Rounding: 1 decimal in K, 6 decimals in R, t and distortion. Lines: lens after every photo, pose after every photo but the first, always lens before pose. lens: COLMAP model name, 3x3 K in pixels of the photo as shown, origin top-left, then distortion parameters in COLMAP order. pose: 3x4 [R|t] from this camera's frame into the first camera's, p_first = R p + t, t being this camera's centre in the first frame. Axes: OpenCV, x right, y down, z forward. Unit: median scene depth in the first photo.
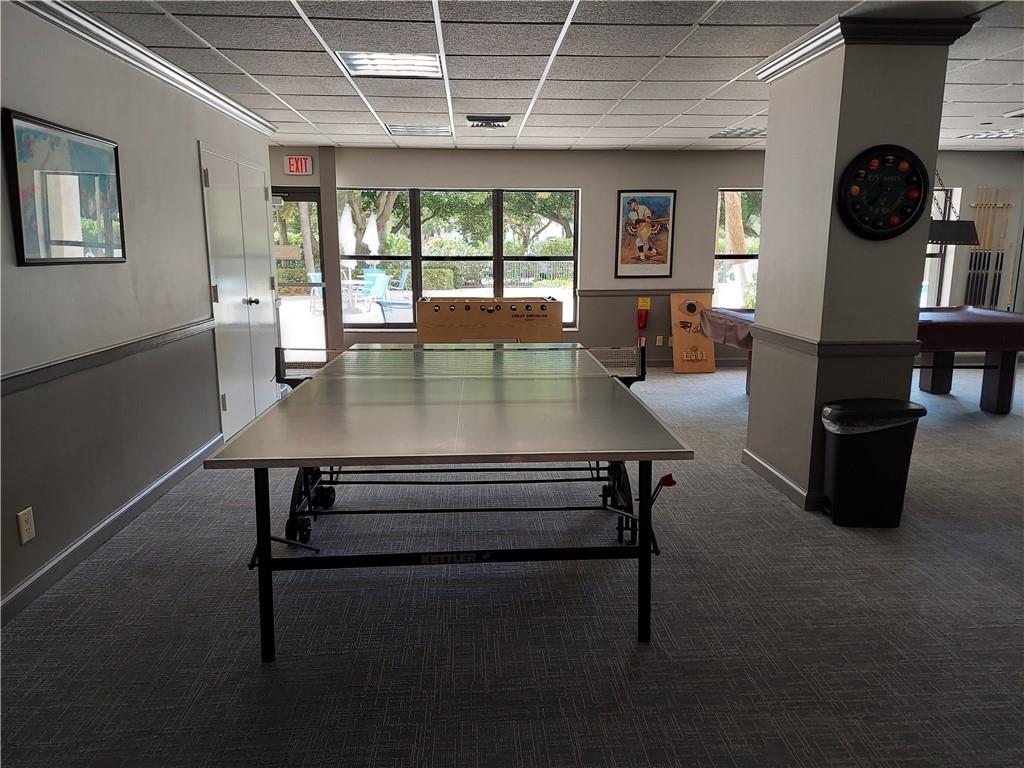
lens RADIAL K [[727.9, 0, 514.7], [0, 727.9, 383.3], [0, 0, 1]] dist [0.065506, -0.079323]
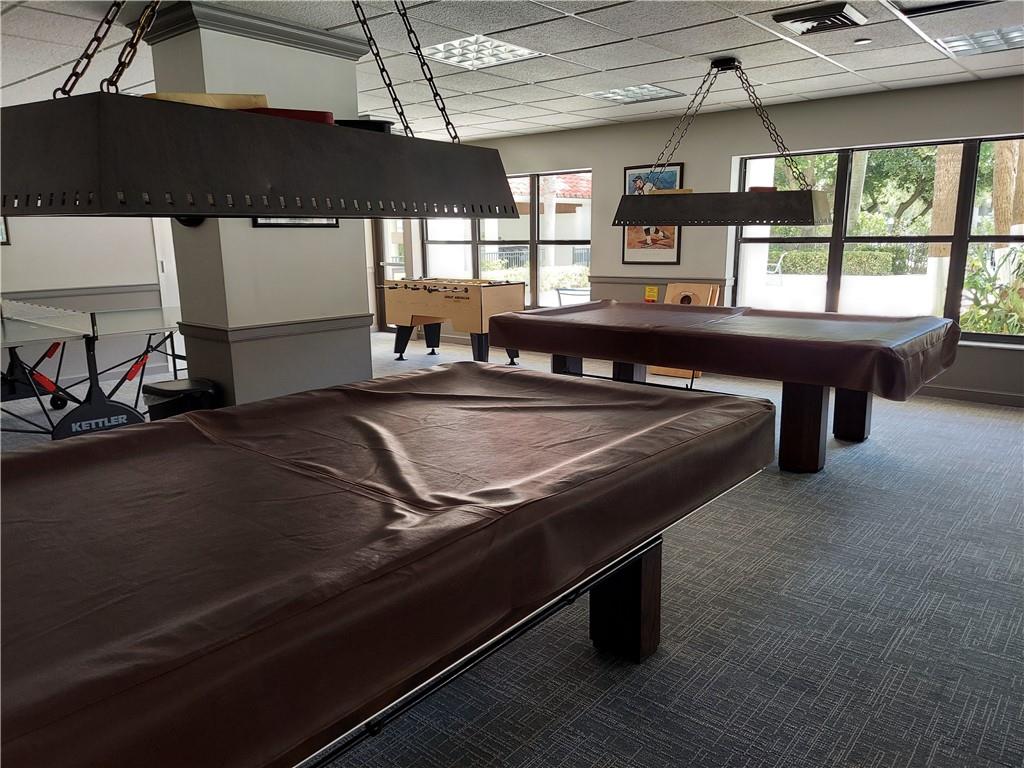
lens RADIAL K [[727.9, 0, 514.6], [0, 727.9, 384.2], [0, 0, 1]] dist [0.065506, -0.079323]
pose [[0.725029, 0.131098, -0.676126, 0.683022], [-0.114139, 0.991013, 0.069759, -0.042703], [0.679194, 0.026595, 0.733476, 0.236949]]
